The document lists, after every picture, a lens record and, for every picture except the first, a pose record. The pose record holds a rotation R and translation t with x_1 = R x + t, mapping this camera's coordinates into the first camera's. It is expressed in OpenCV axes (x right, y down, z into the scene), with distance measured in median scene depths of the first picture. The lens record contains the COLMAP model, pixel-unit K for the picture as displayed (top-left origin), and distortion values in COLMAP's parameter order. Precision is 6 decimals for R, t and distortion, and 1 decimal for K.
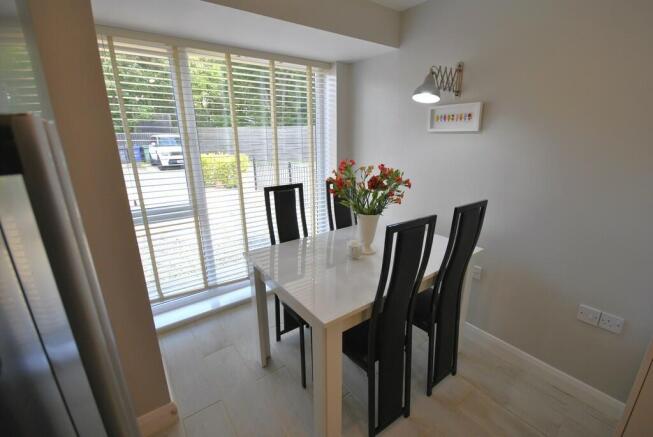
lens RADIAL K [[284.8, 0, 328.2], [0, 284.8, 217.7], [0, 0, 1]] dist [0.003986, -0.008755]
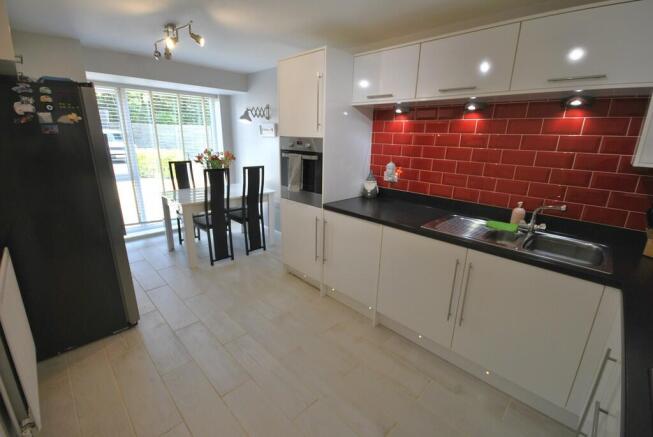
lens RADIAL K [[284.8, 0, 328.2], [0, 284.8, 217.7], [0, 0, 1]] dist [0.003986, -0.008755]
pose [[0.988065, -0.011425, 0.153615, 0.517174], [0.012246, 0.999915, -0.004405, 0.283356], [-0.153552, 0.006234, 0.988121, -1.043725]]
